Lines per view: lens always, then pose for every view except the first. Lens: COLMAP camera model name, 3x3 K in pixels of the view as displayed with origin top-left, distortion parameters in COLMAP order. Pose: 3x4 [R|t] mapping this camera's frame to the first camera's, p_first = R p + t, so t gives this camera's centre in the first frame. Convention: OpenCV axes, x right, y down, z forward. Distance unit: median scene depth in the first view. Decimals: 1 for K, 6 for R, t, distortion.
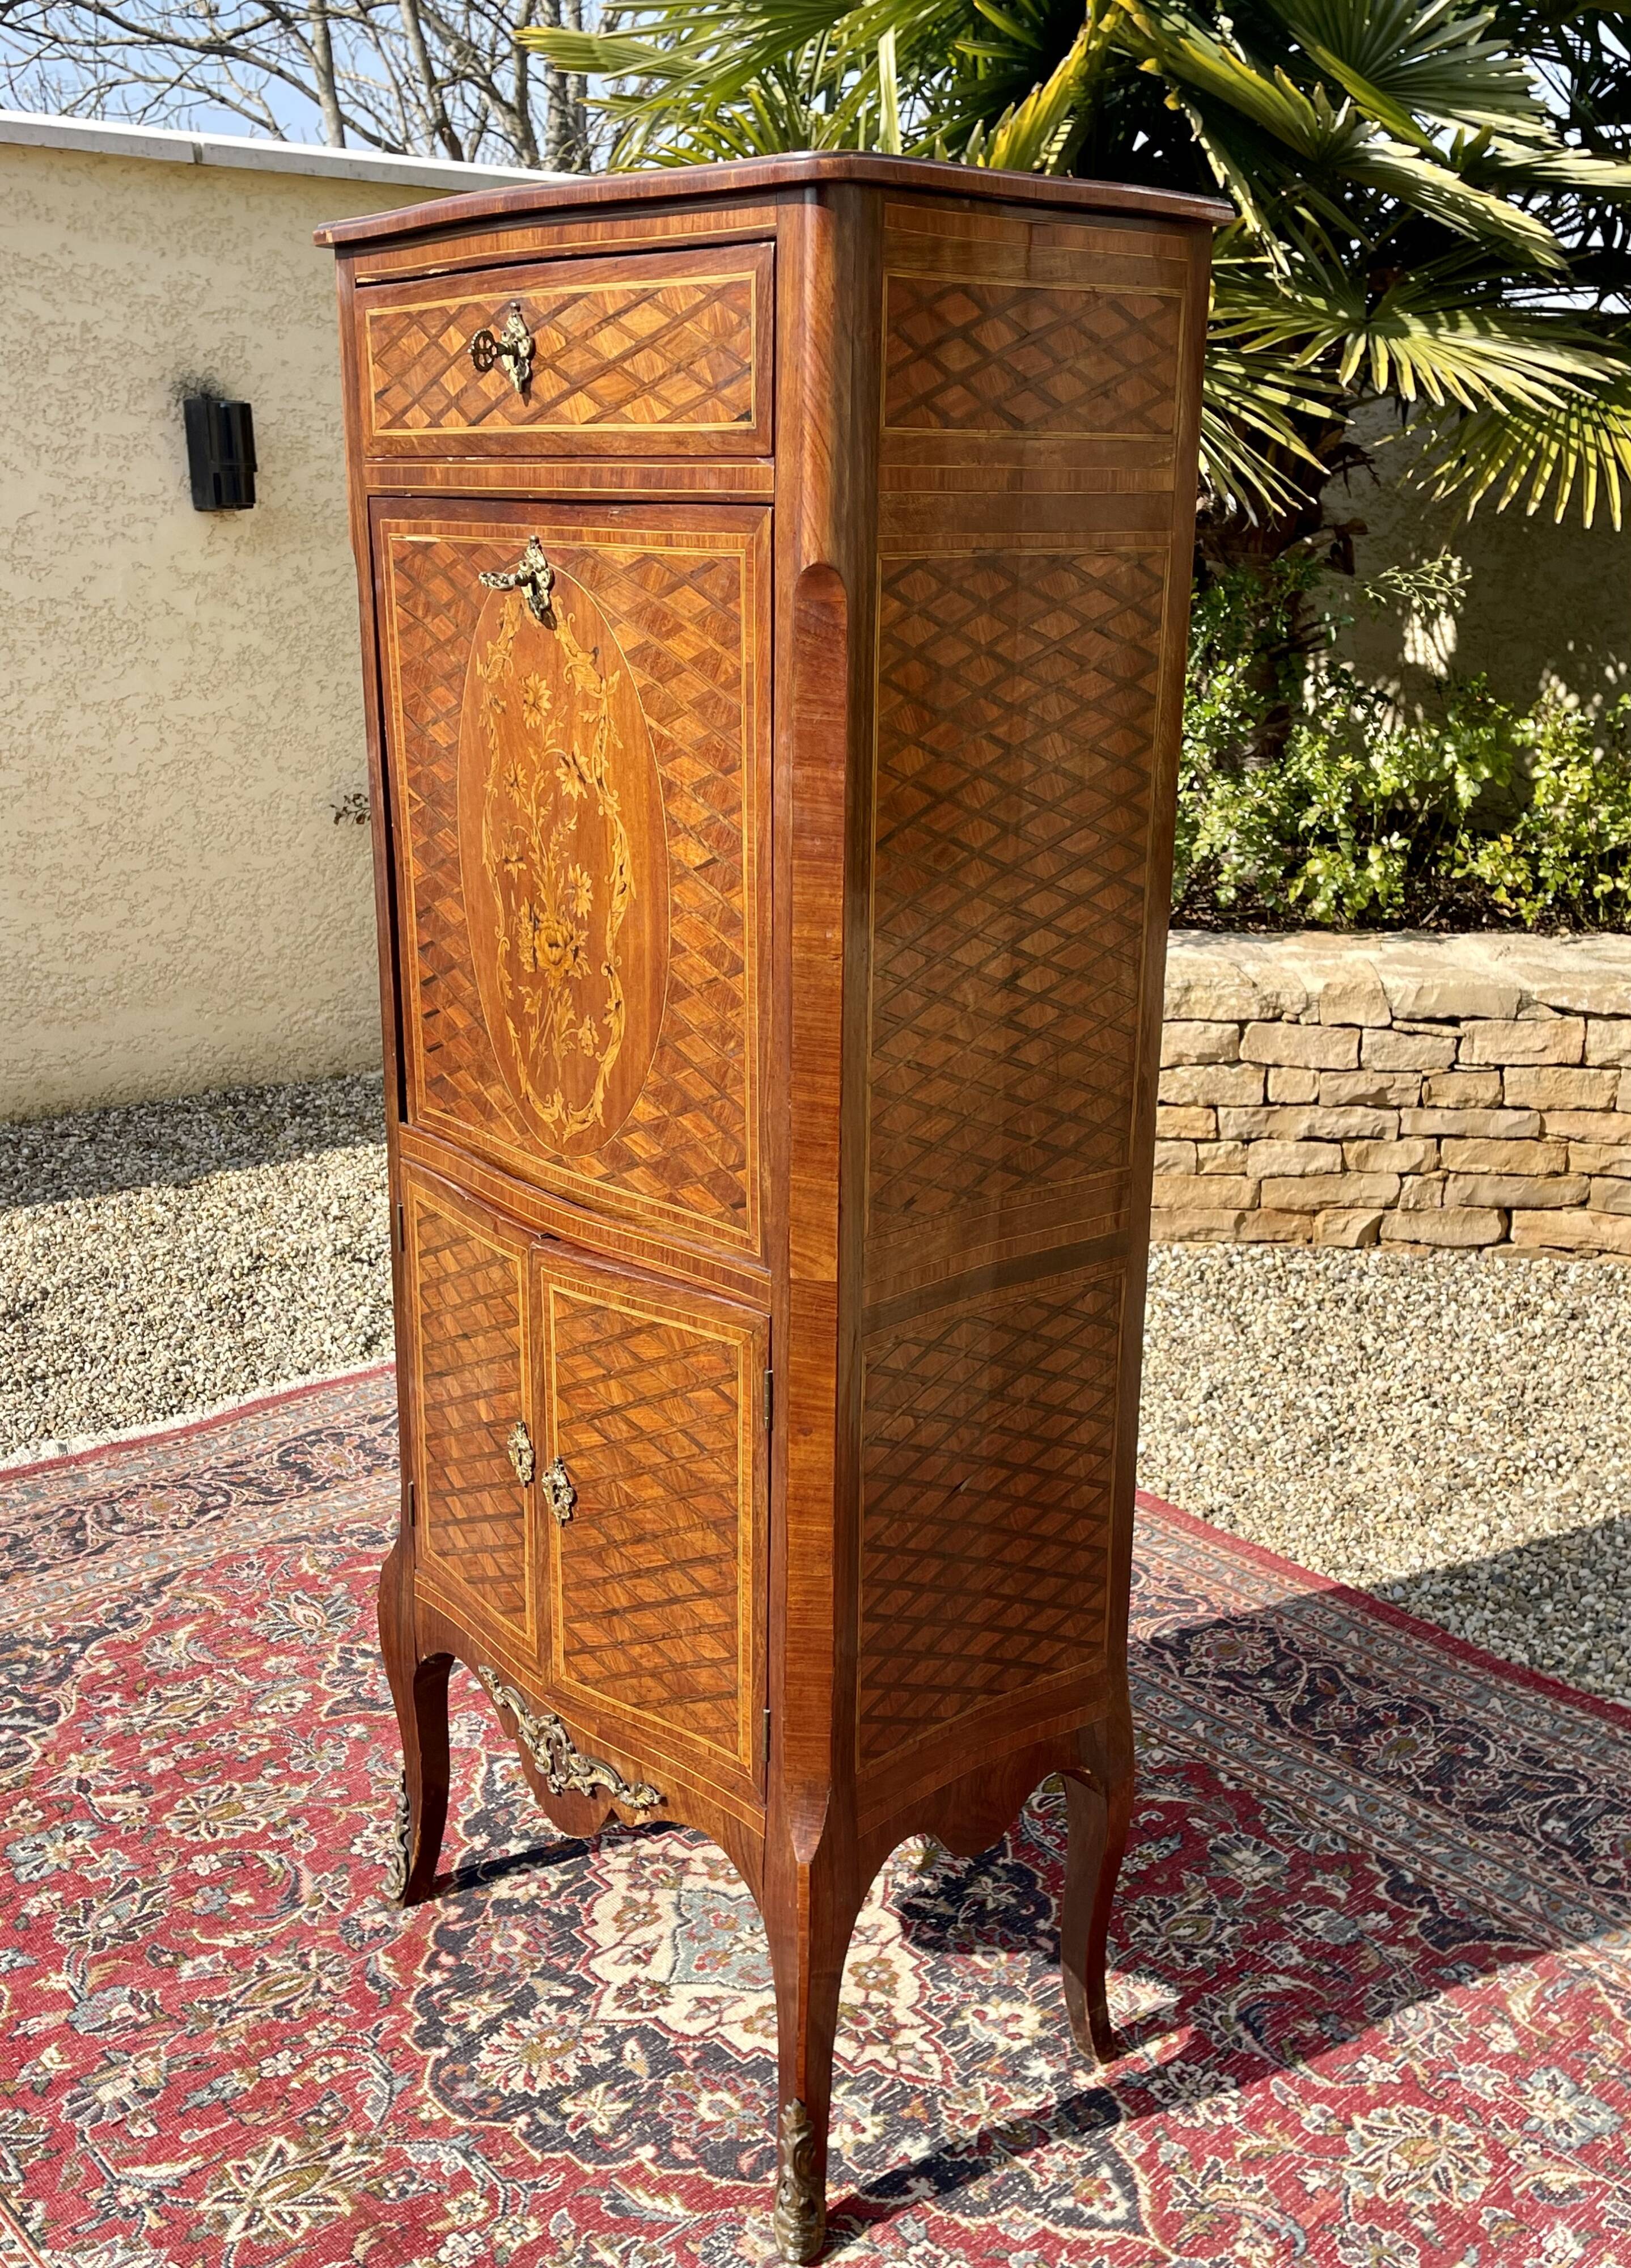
lens RADIAL K [[2269.4, 0, 828.9], [0, 2269.4, 1155.0], [0, 0, 1]] dist [0.051258, 0.000000]
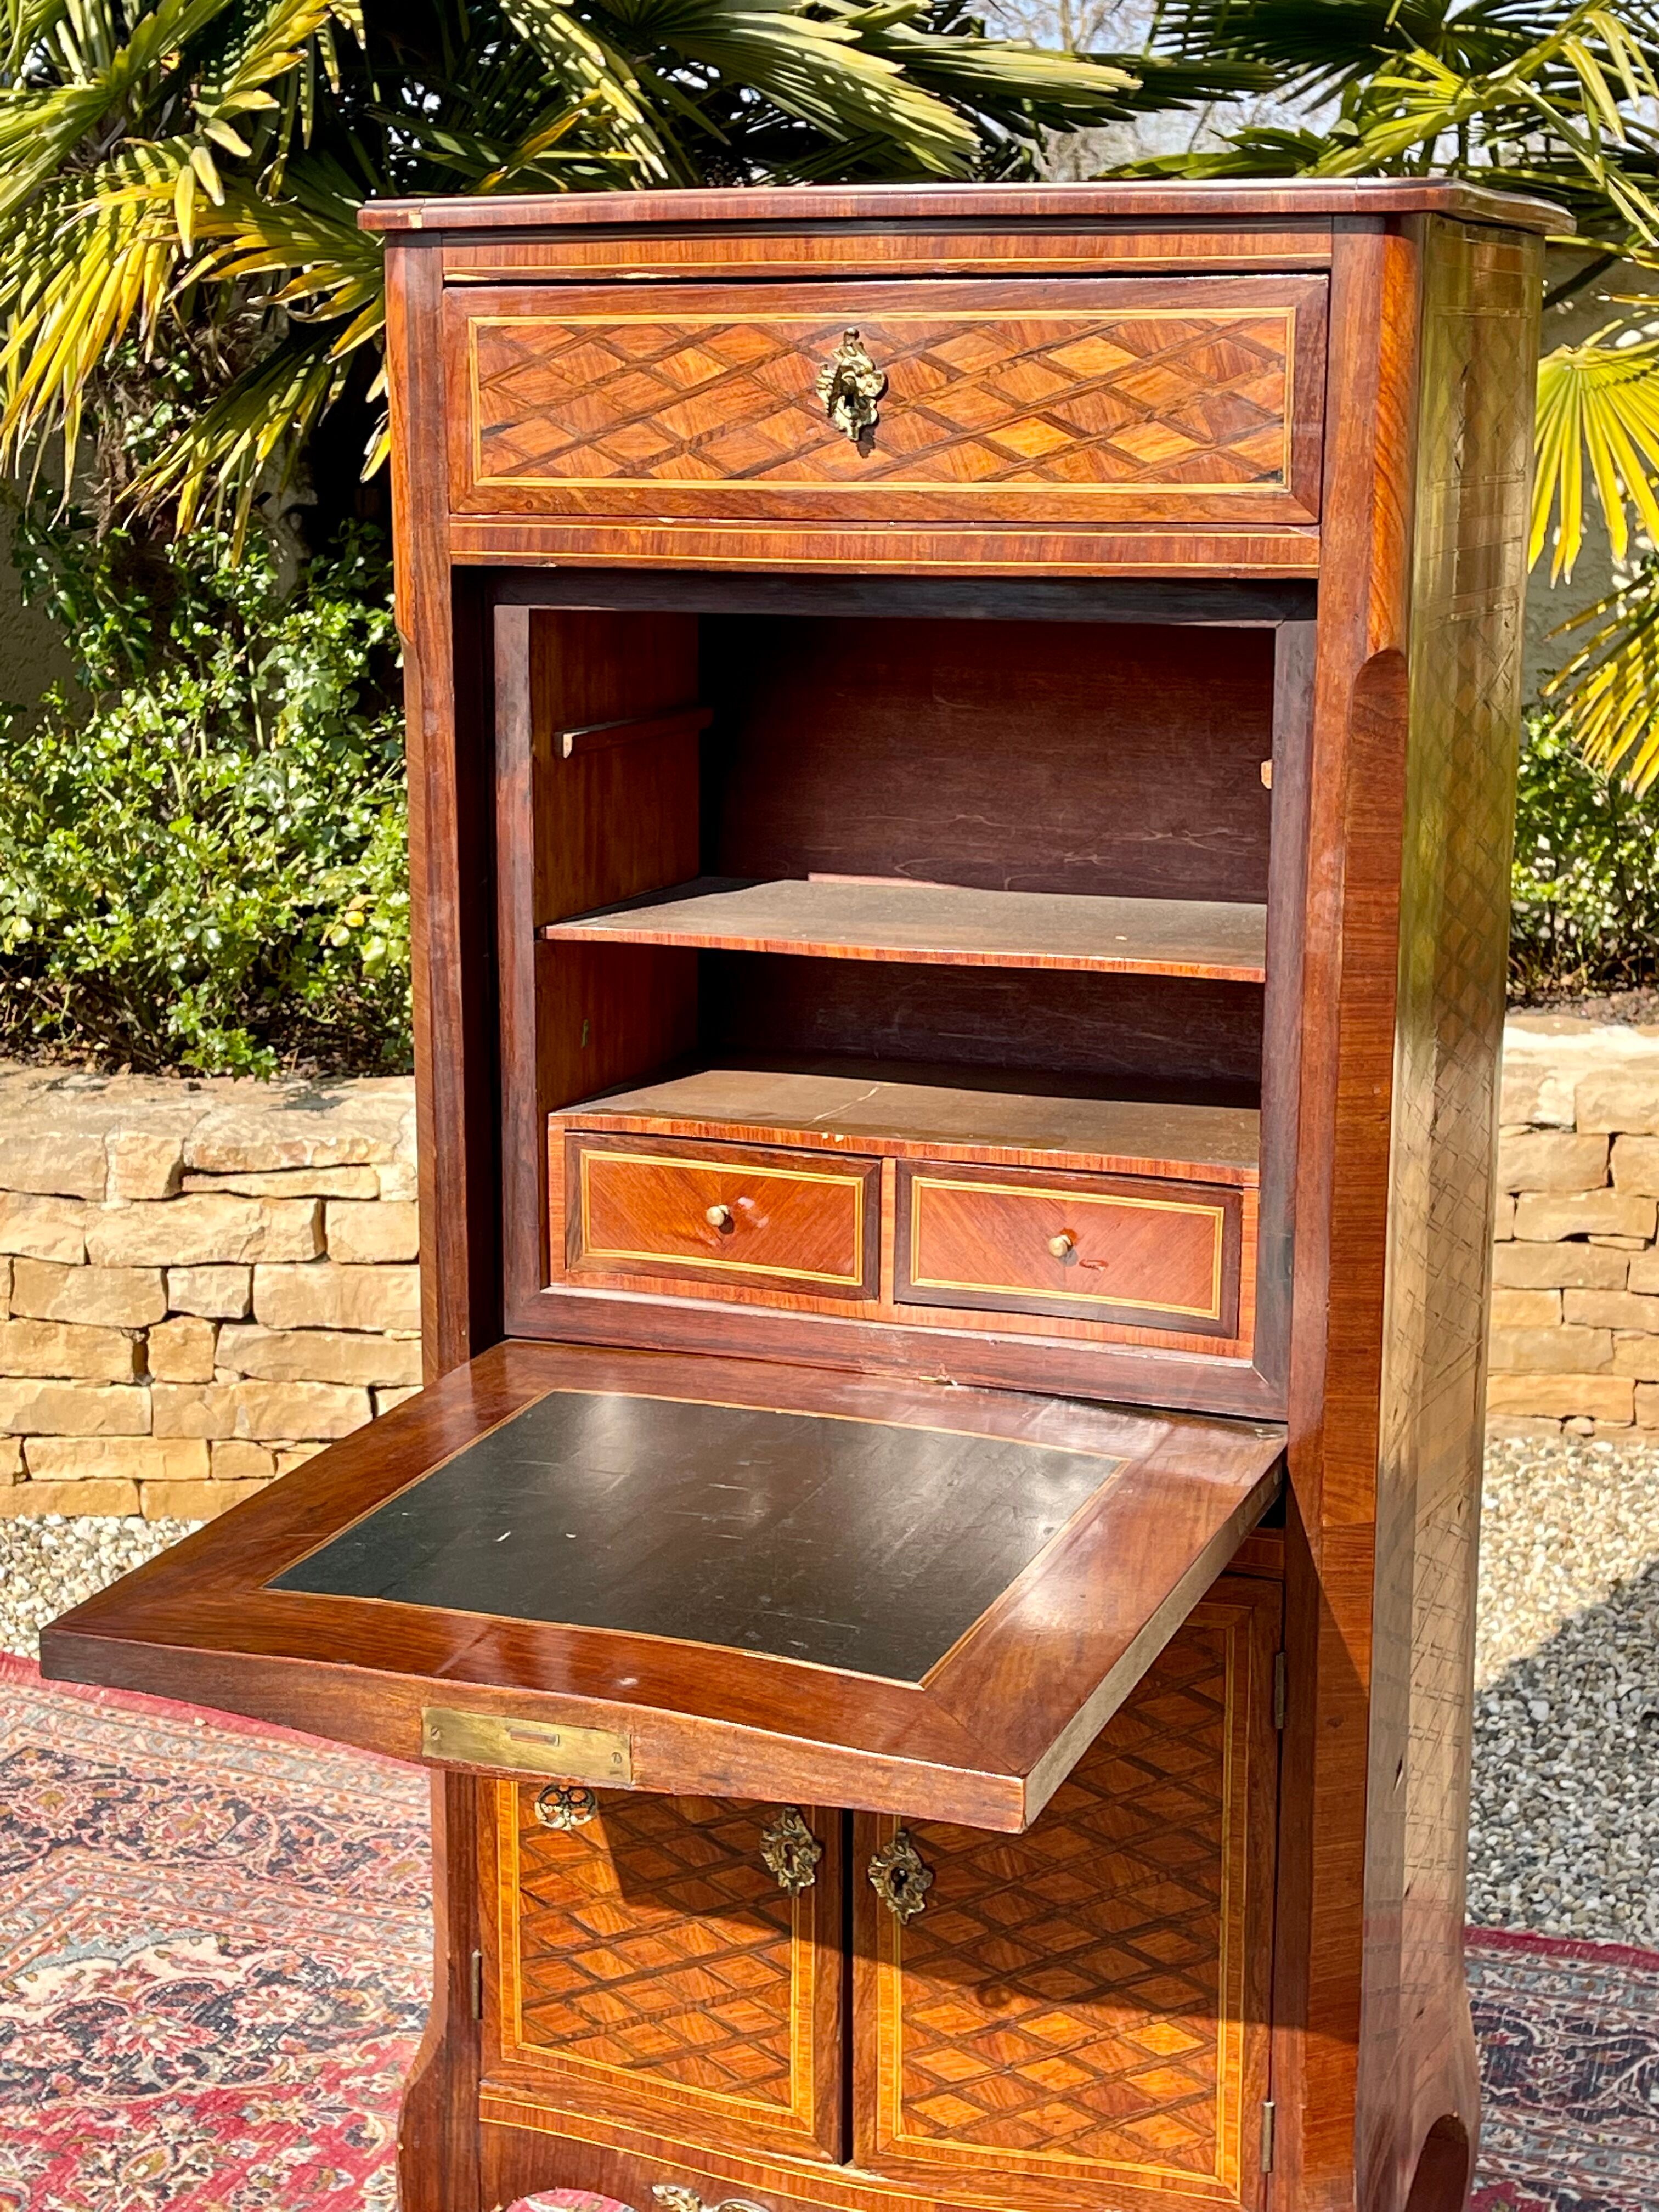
lens RADIAL K [[3493.2, 0, 833.5], [0, 3493.2, 1112.9], [0, 0, 1]] dist [0.108954, 0.000000]
pose [[0.881517, -0.106966, 0.459876, -0.557913], [0.142363, 0.988885, -0.042878, -0.046547], [-0.450178, 0.103267, 0.886947, -0.019017]]
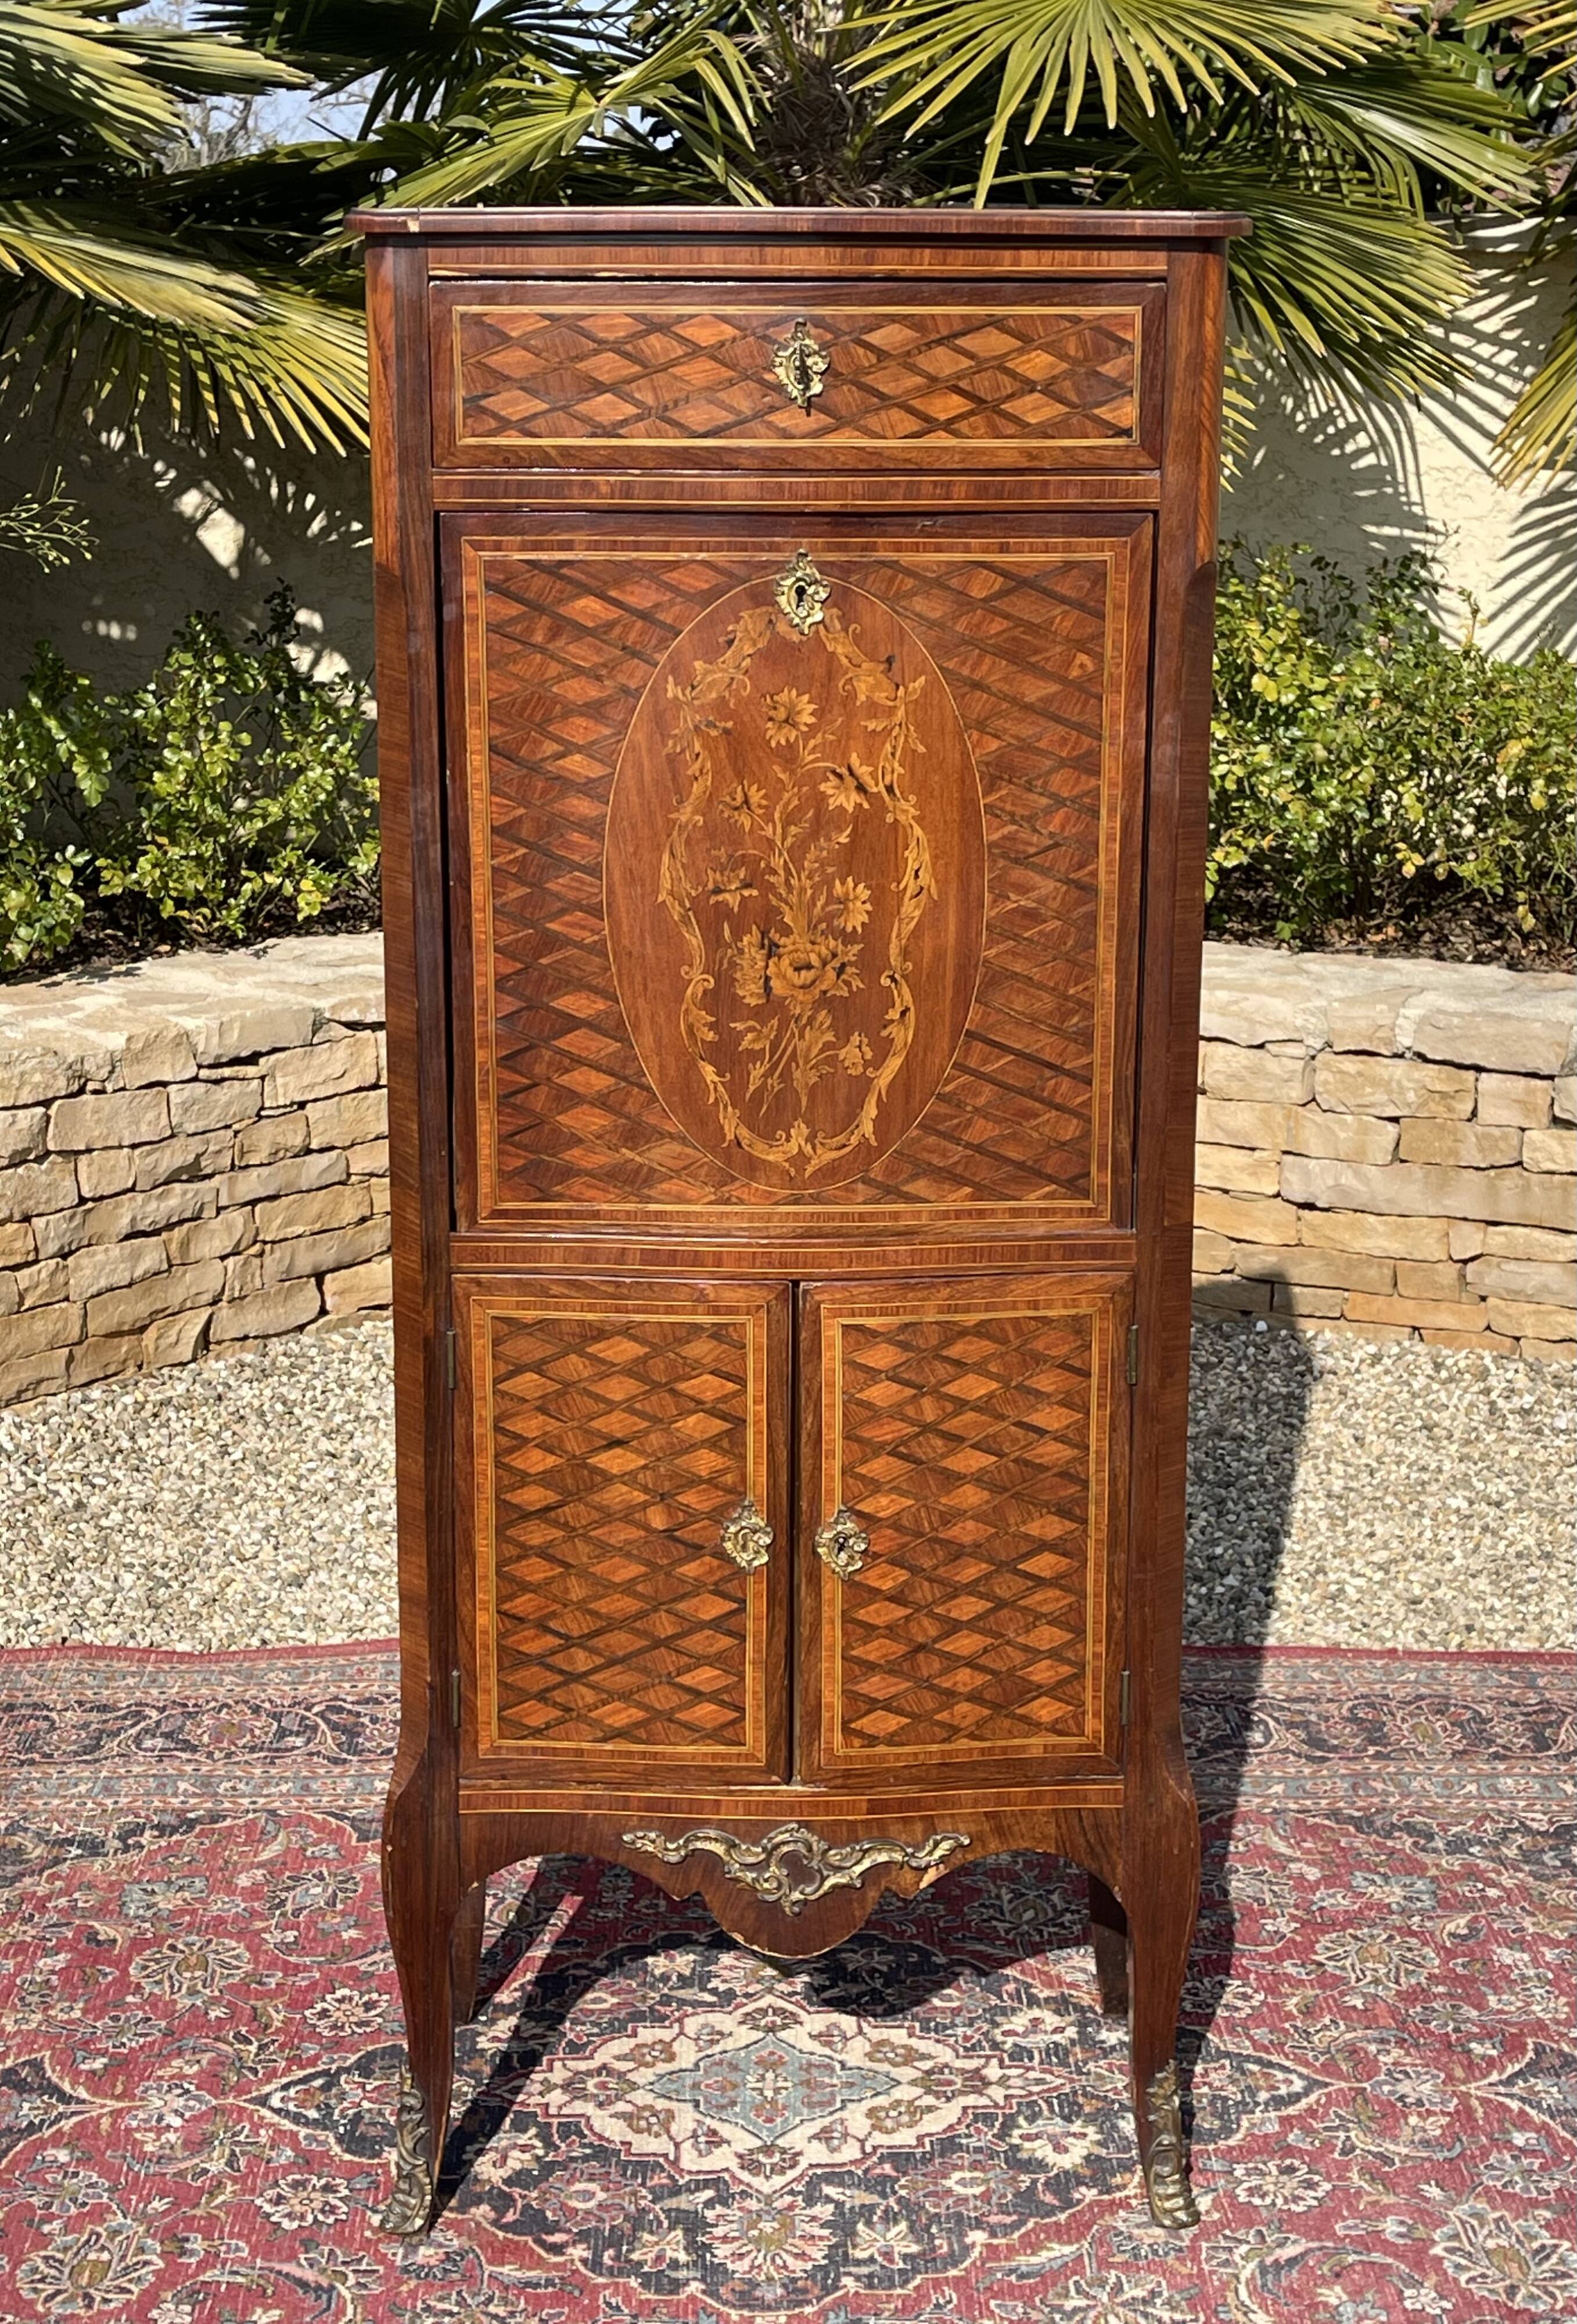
lens RADIAL K [[3596.3, 0, 820.7], [0, 3596.3, 1136.8], [0, 0, 1]] dist [0.146404, 0.000000]
pose [[0.629224, -0.173235, 0.757672, -1.076236], [0.221812, 0.974327, 0.038563, -0.066619], [-0.744900, 0.143796, 0.651496, 0.016014]]
